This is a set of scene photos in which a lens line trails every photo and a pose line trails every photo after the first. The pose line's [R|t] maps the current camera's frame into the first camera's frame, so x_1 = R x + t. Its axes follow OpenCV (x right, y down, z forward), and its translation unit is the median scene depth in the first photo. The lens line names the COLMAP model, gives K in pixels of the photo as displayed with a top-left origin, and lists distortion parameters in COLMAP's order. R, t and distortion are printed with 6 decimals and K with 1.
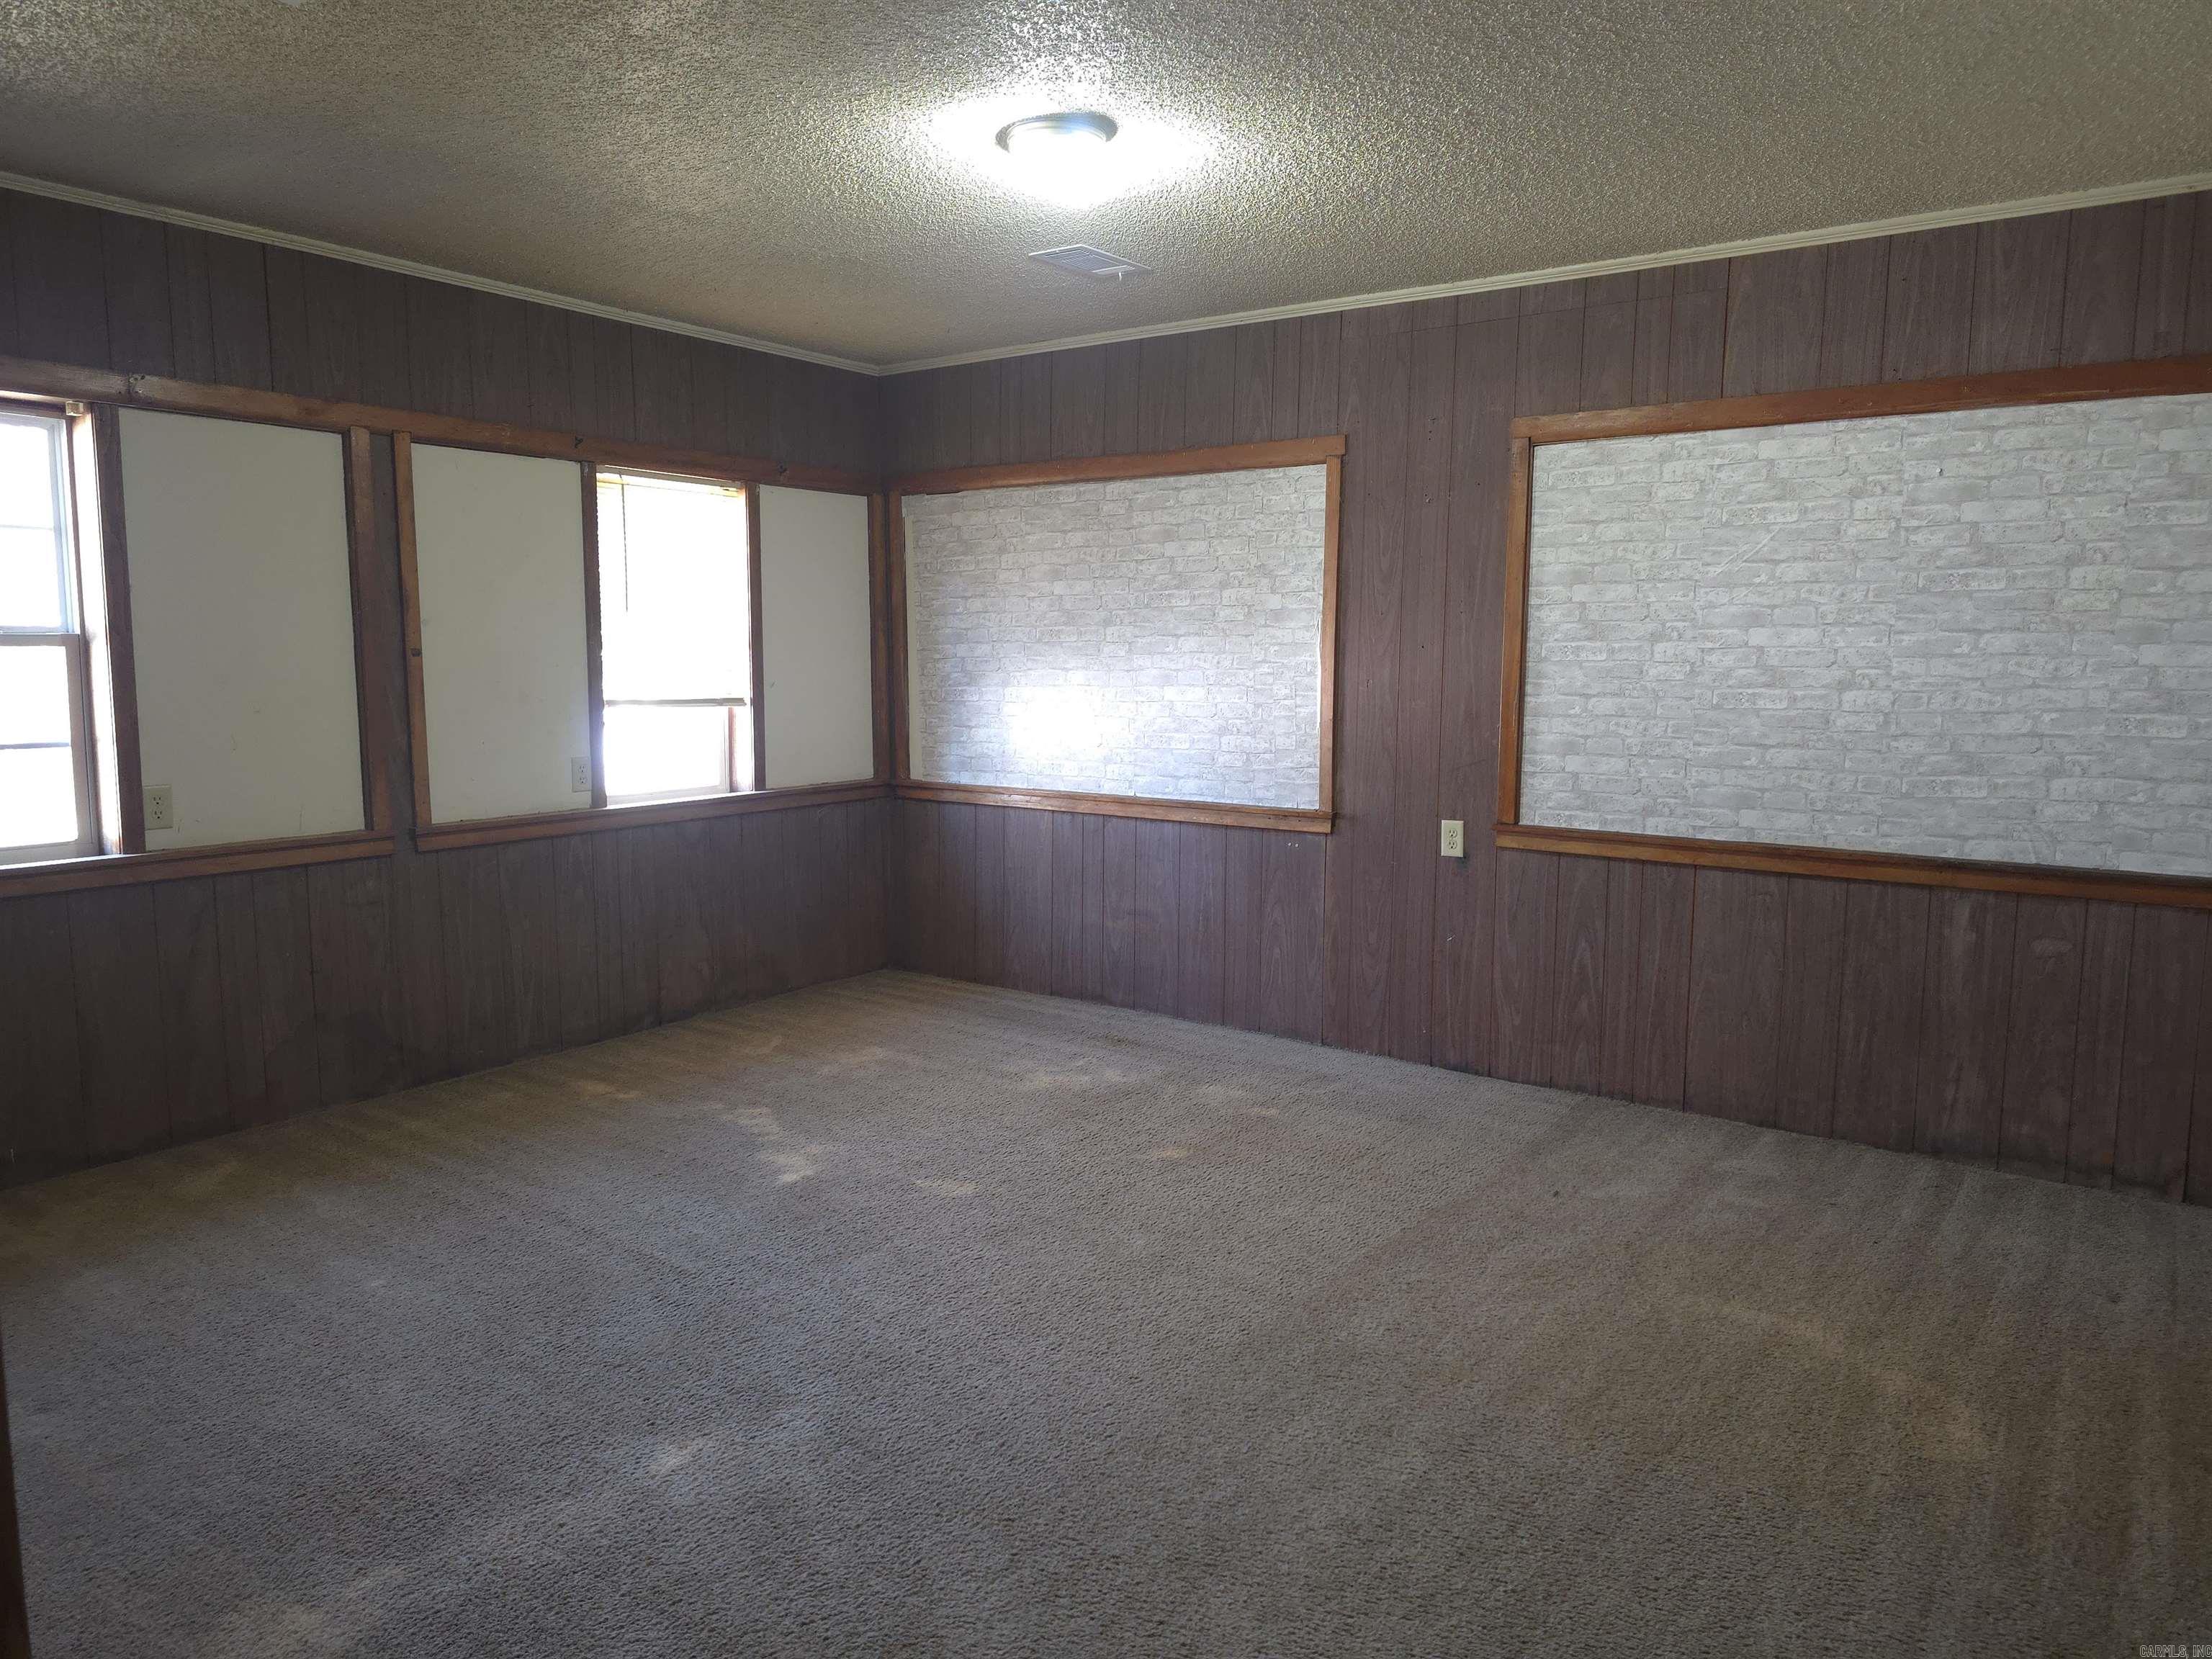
lens RADIAL K [[1485.9, 0, 1105.0], [0, 1485.9, 822.8], [0, 0, 1]] dist [-0.002834, -0.001467]
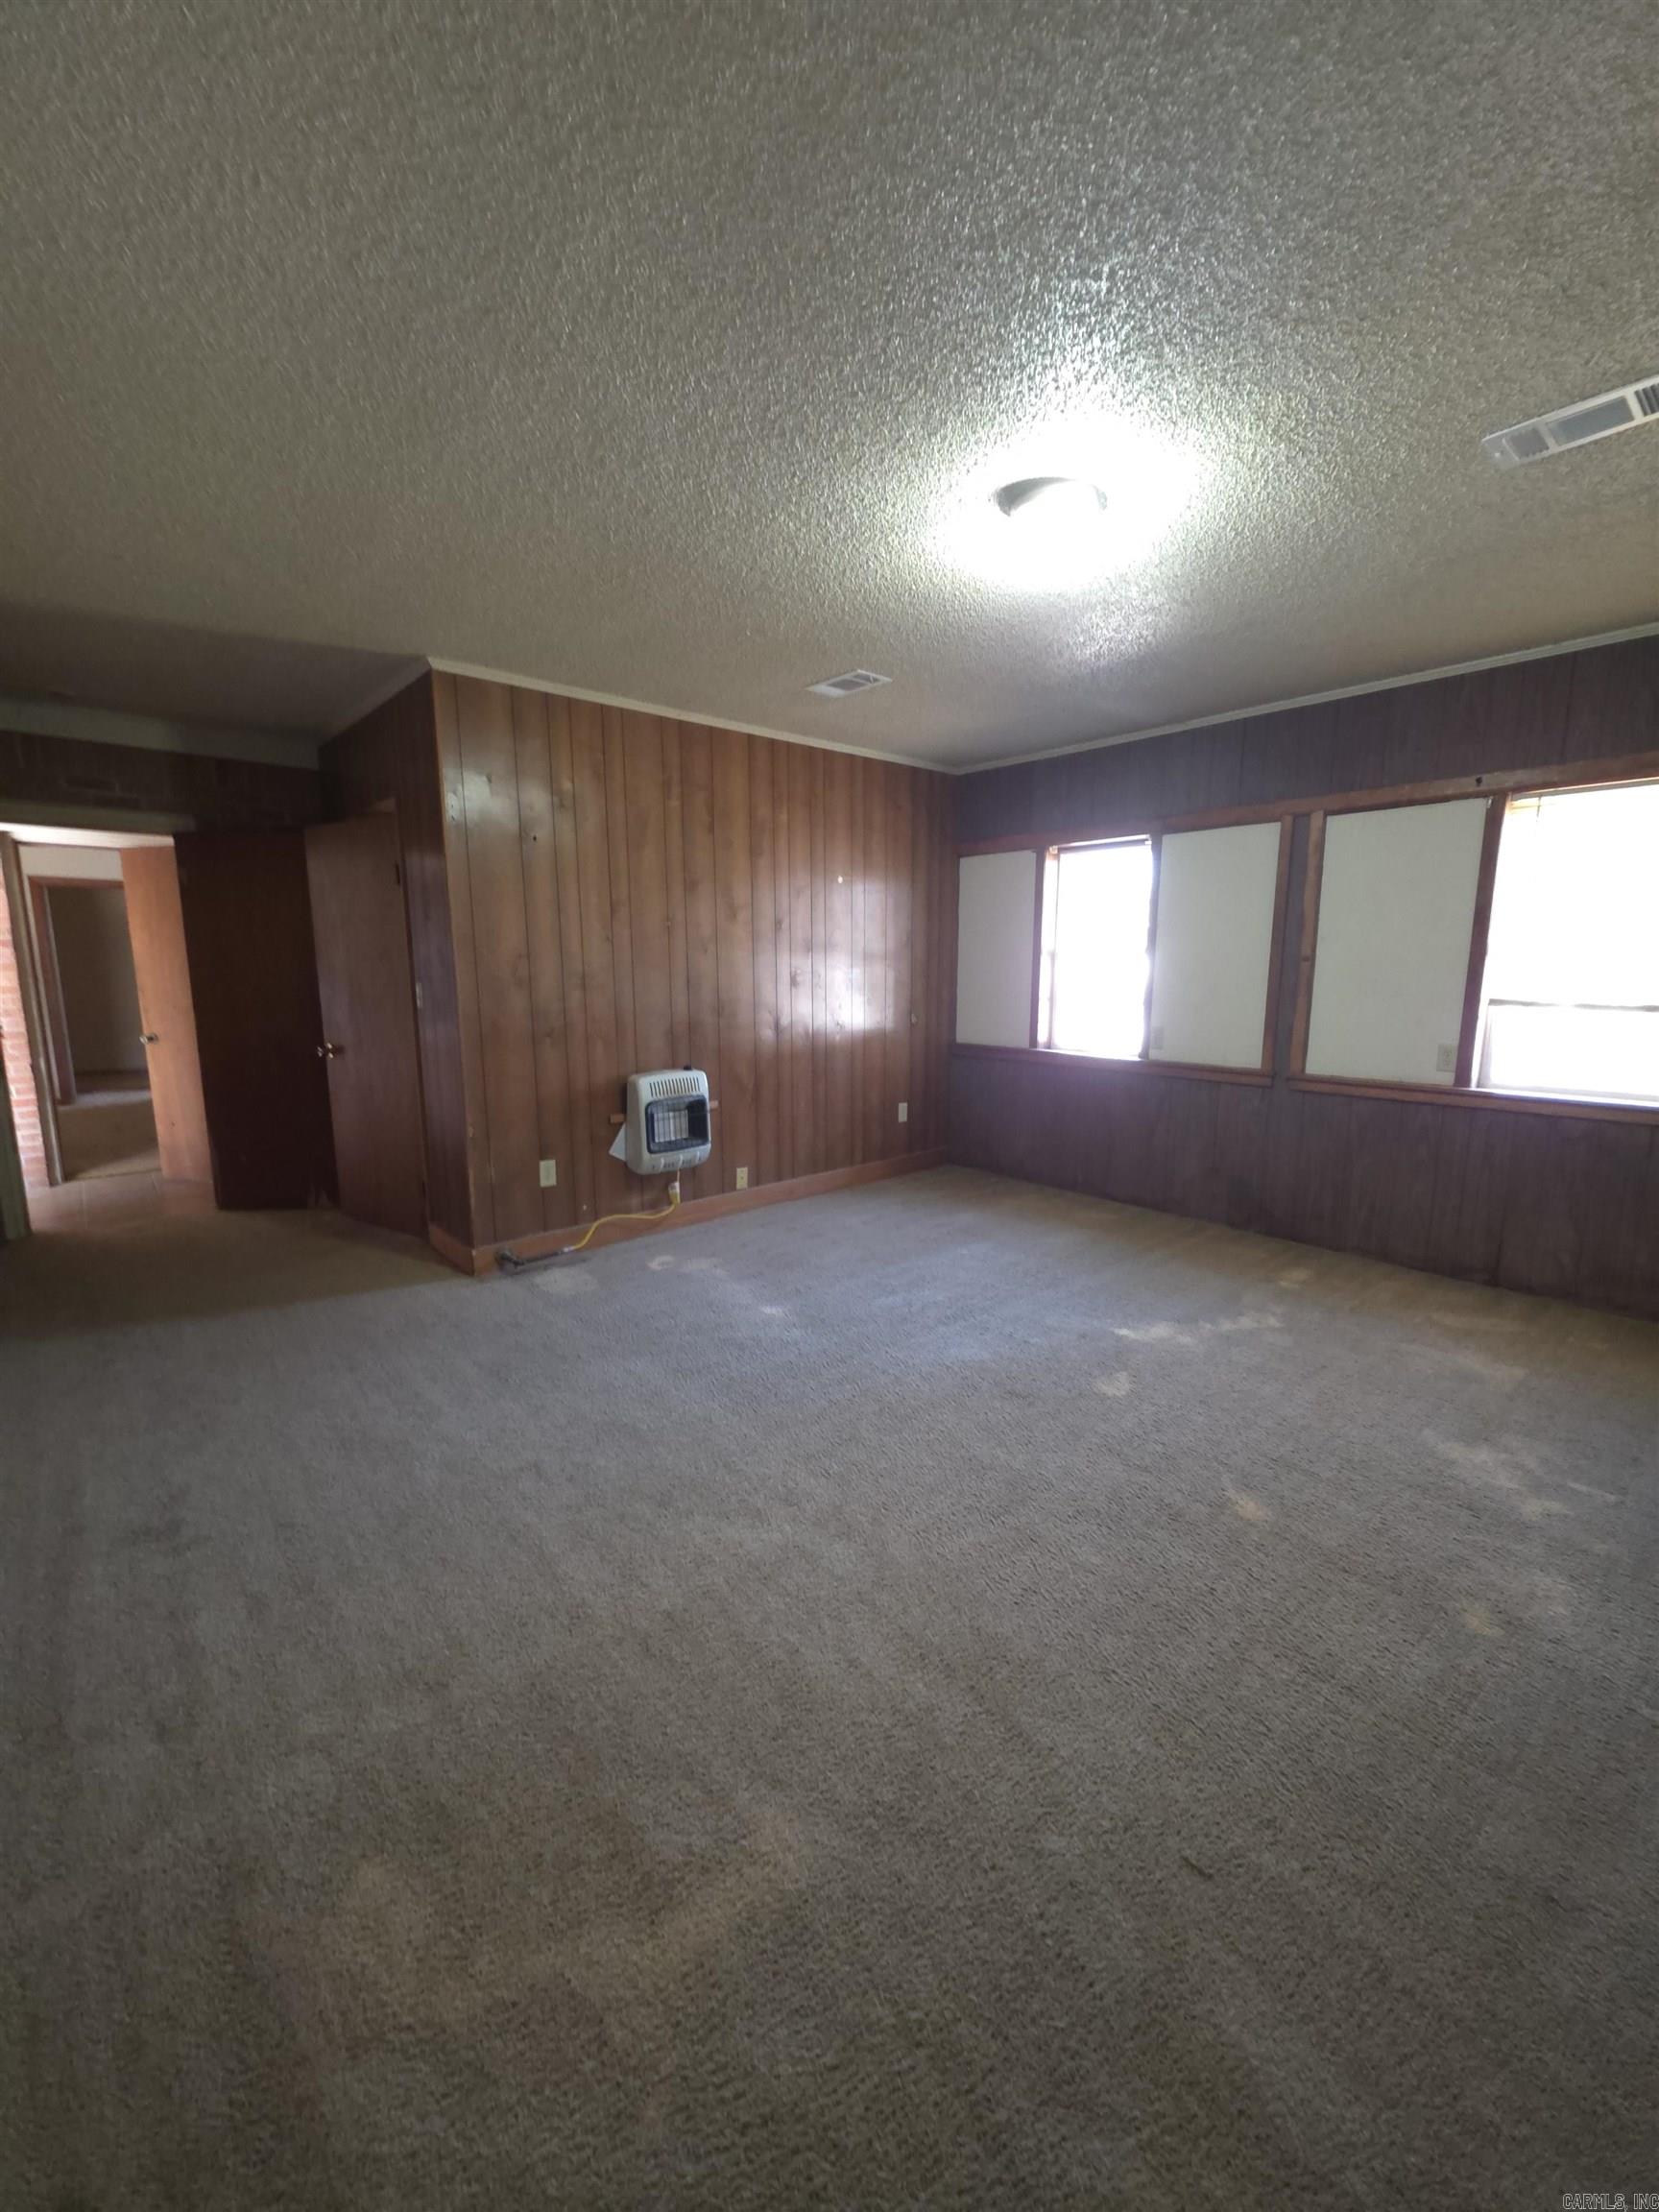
lens RADIAL K [[881.8, 0, 828.8], [0, 881.8, 1107.7], [0, 0, 1]] dist [0.001913, 0.000061]
pose [[-0.239647, 0.166223, -0.956525, 0.545506], [-0.106808, 0.974740, 0.196148, -0.092692], [0.964967, 0.149170, -0.215840, 0.761018]]
